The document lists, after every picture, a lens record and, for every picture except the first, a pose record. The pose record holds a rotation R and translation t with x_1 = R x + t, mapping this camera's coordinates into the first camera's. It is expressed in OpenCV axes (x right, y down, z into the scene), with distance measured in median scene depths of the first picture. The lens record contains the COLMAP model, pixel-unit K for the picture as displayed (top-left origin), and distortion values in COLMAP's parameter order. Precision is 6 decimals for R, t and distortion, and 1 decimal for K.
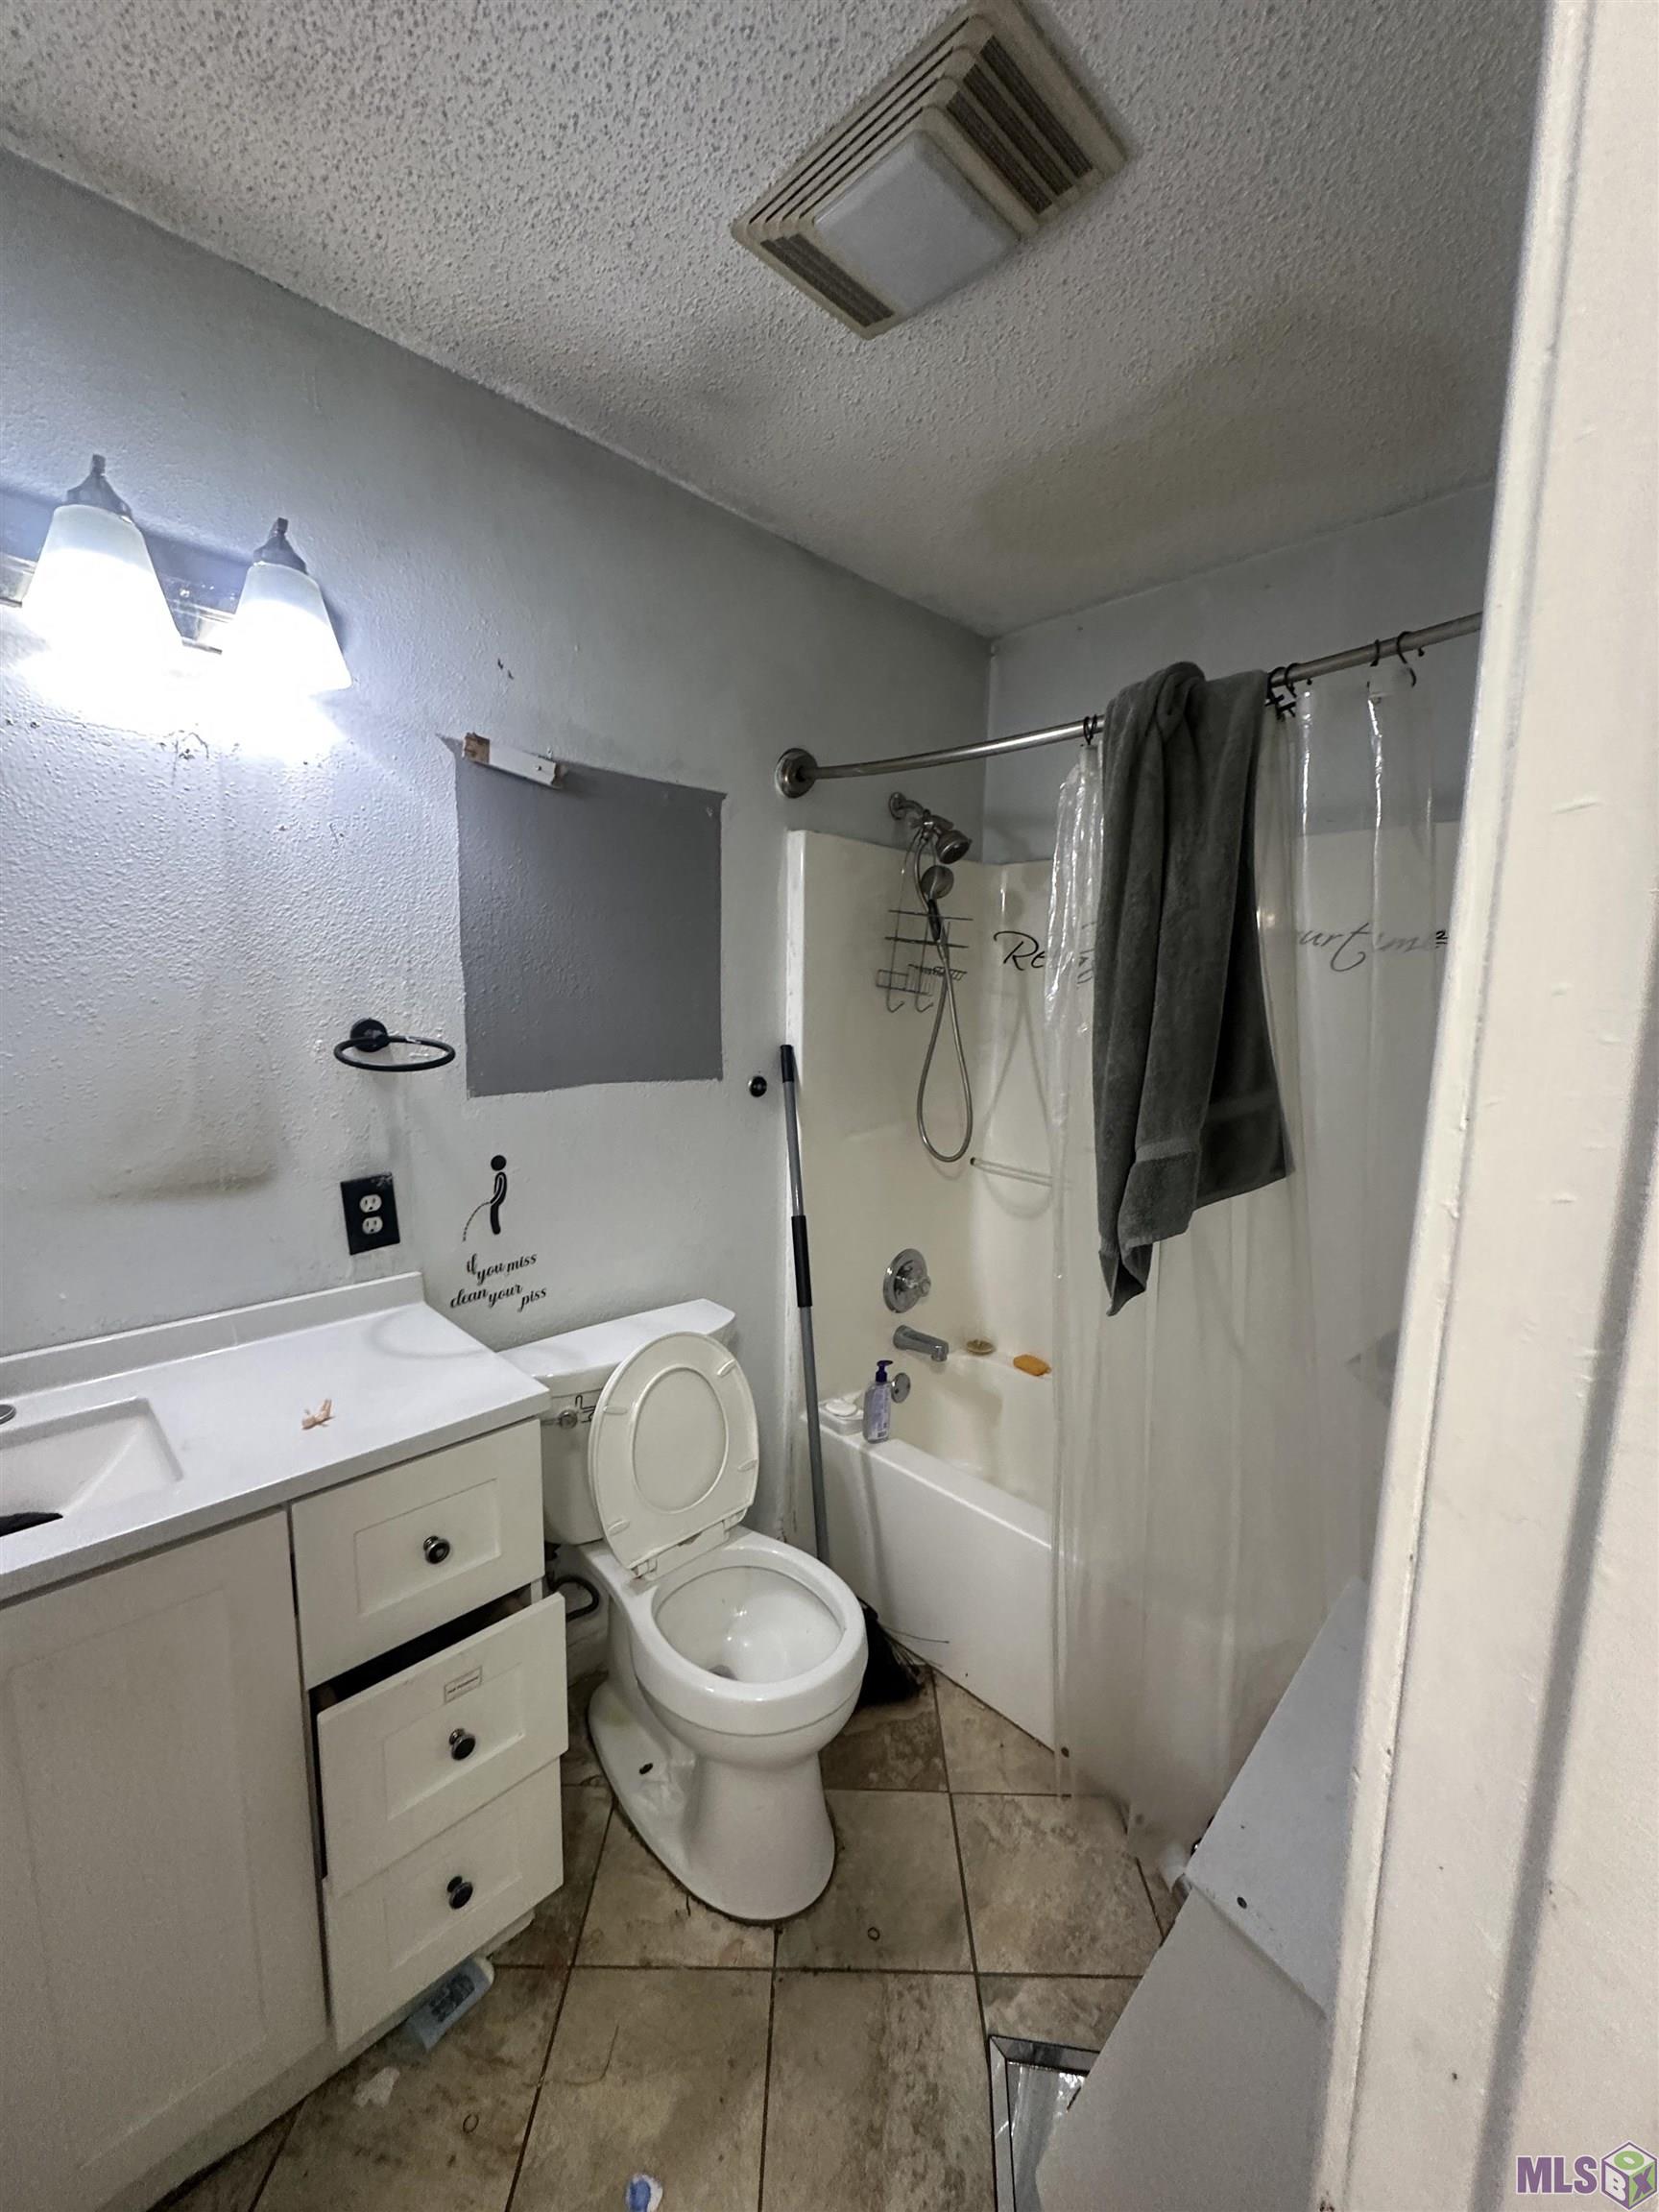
lens RADIAL K [[883.6, 0, 826.7], [0, 883.6, 1105.2], [0, 0, 1]] dist [-0.006222, 0.001701]
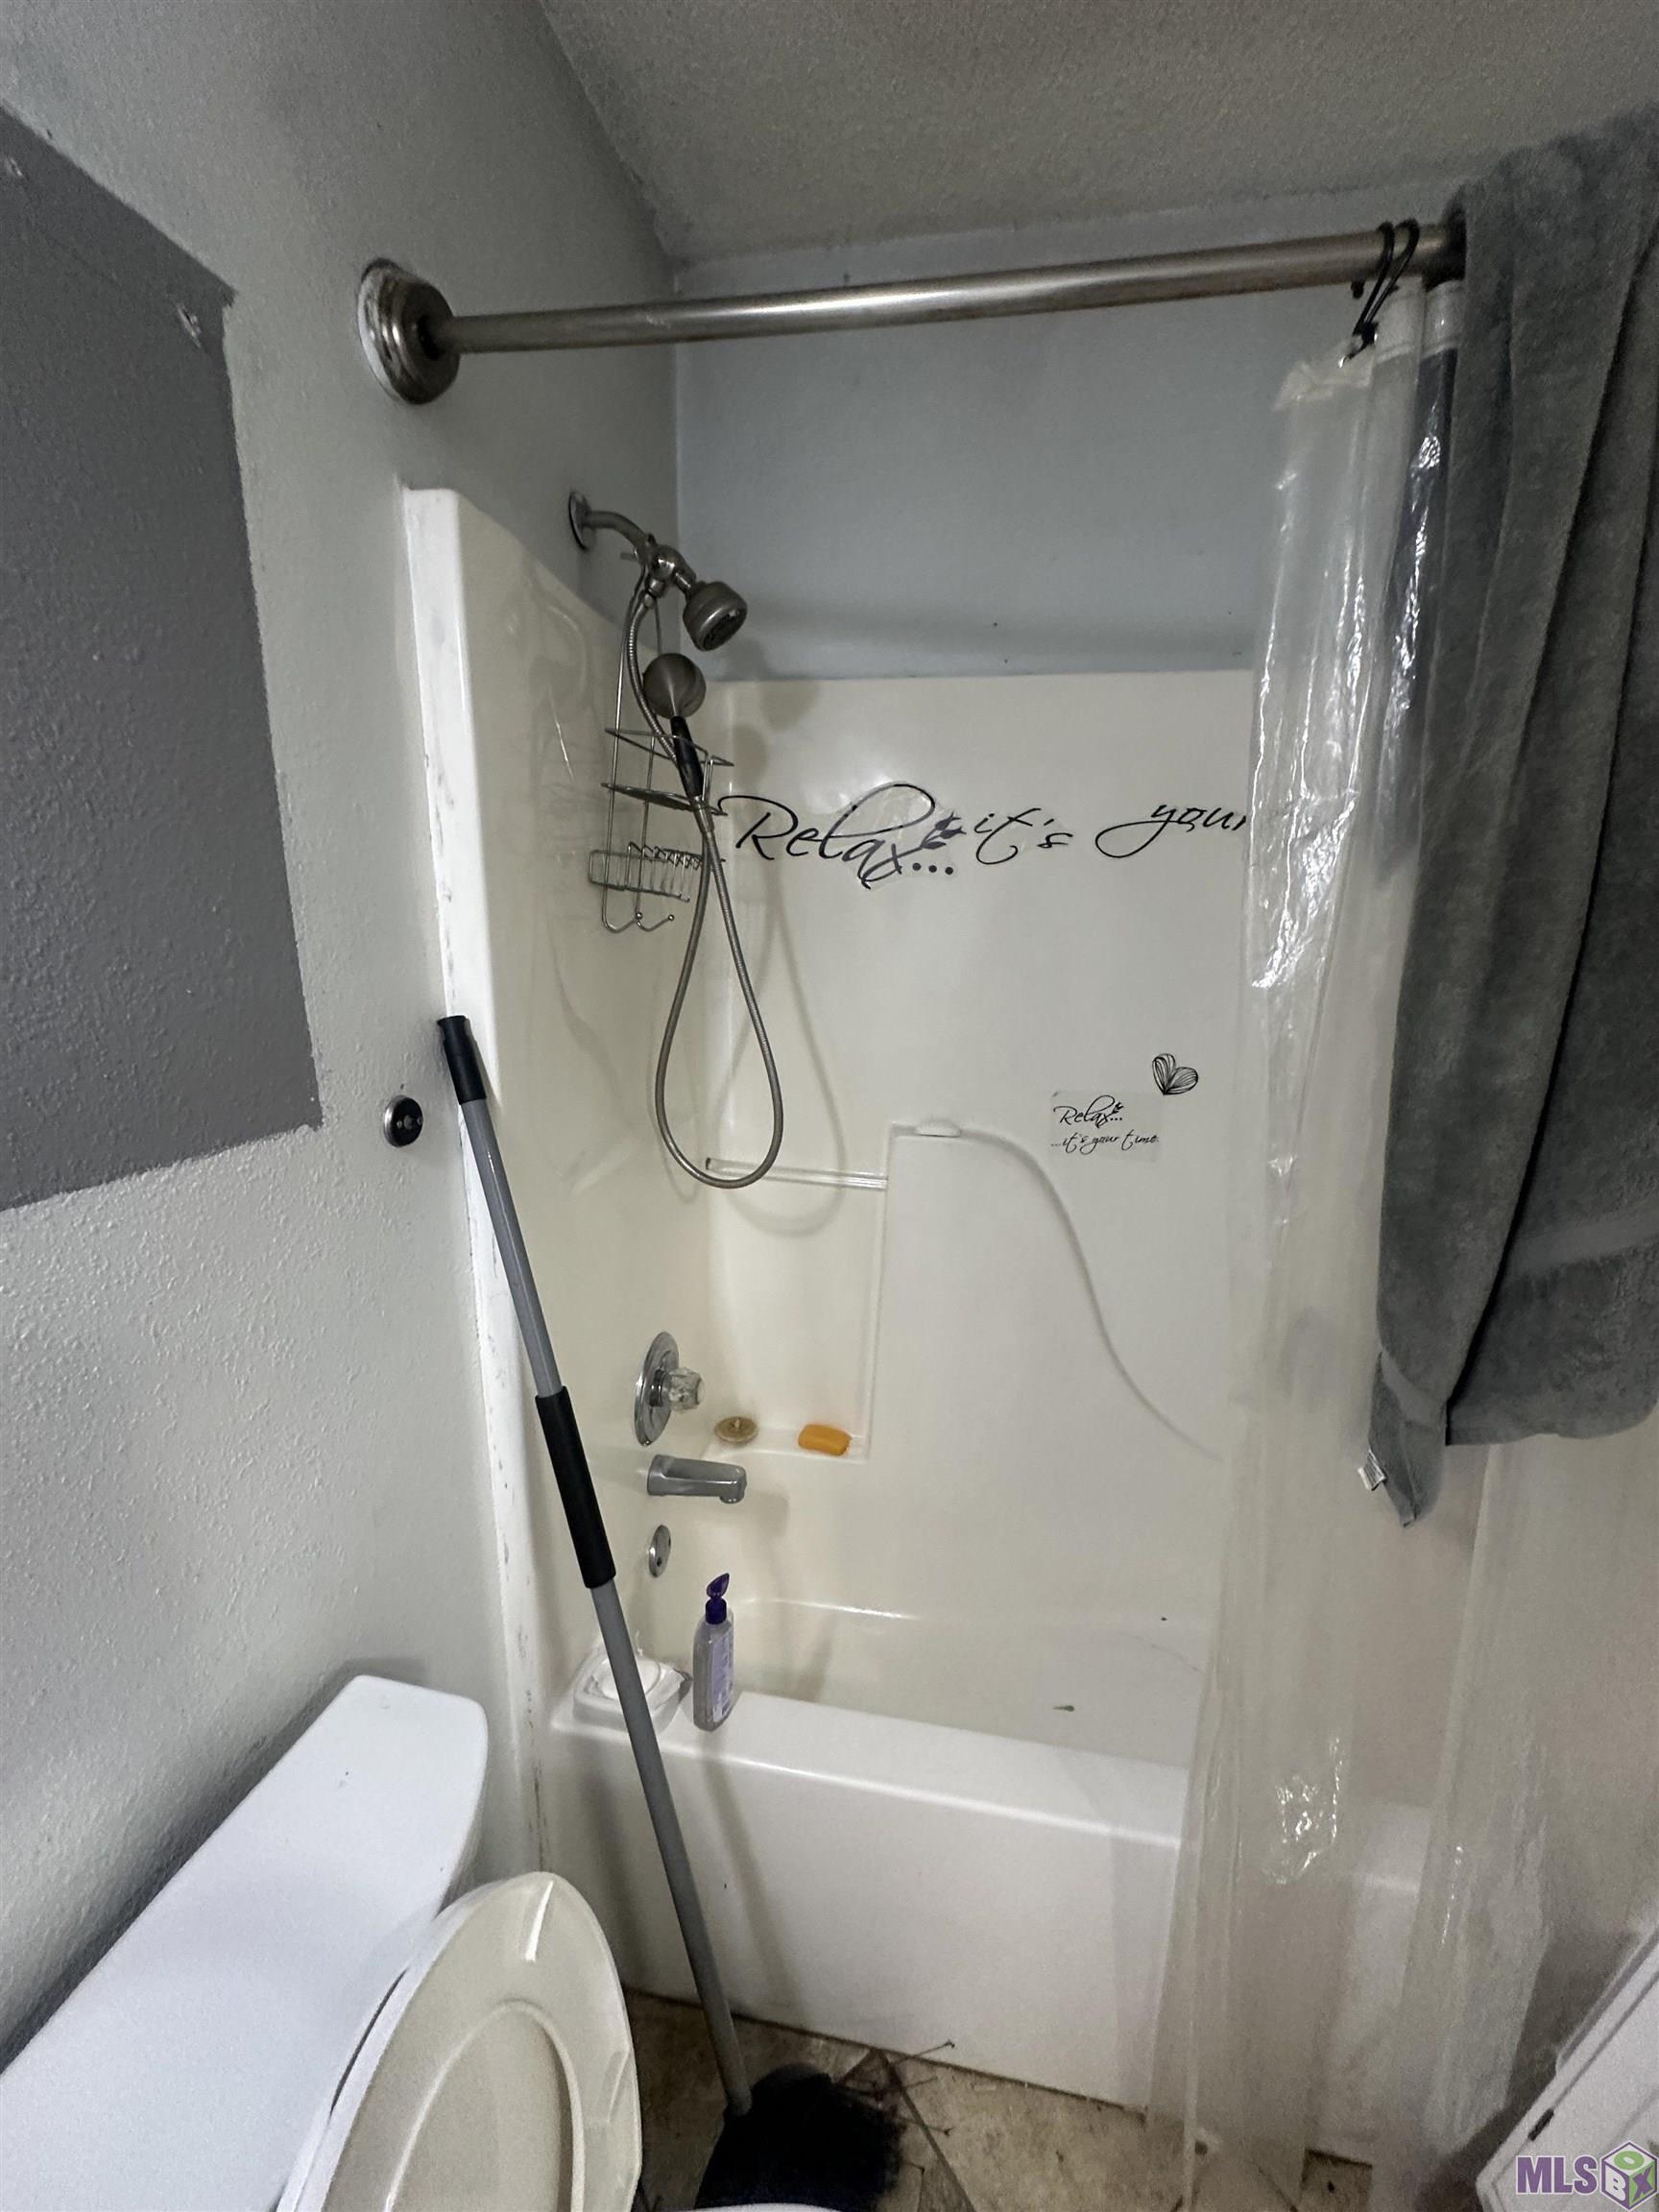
lens RADIAL K [[883.6, 0, 835.8], [0, 883.6, 1100.2], [0, 0, 1]] dist [-0.006222, 0.001701]
pose [[0.814912, -0.132887, 0.564145, -0.136061], [0.077399, 0.989594, 0.121300, -0.061987], [-0.574393, -0.055185, 0.816717, 0.502748]]
